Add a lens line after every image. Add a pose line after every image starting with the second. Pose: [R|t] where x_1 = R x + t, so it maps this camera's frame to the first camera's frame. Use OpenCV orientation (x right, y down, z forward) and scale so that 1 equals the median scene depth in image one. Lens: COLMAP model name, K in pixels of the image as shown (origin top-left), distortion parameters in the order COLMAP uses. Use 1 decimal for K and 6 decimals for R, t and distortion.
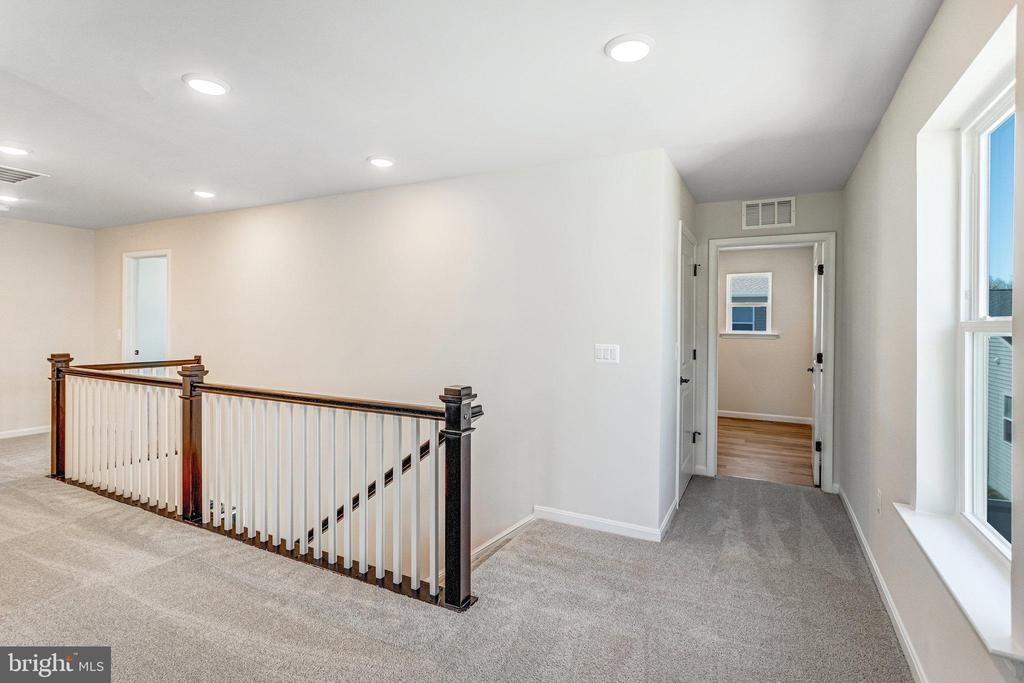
lens RADIAL K [[506.1, 0, 512.2], [0, 506.1, 325.9], [0, 0, 1]] dist [0.016971, 0.000098]
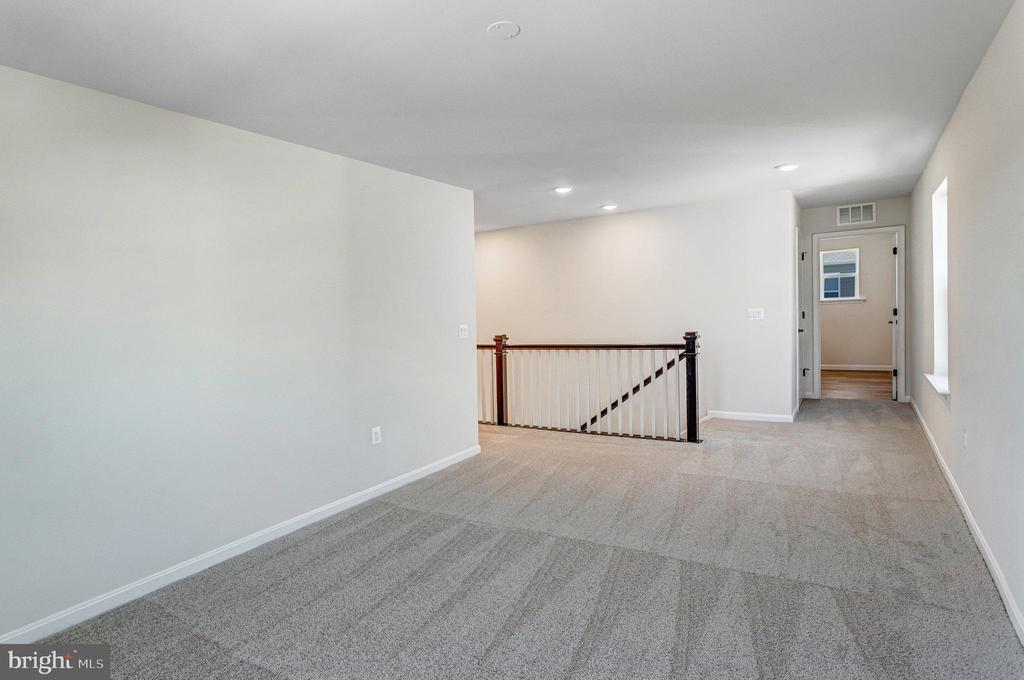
lens RADIAL K [[545.8, 0, 512.0], [0, 545.8, 340.0], [0, 0, 1]] dist [0.019953, -0.000118]
pose [[0.994598, -0.047280, -0.092412, -0.351207], [0.052283, 0.997252, 0.052491, 0.002383], [0.089677, -0.057039, 0.994336, -0.683222]]
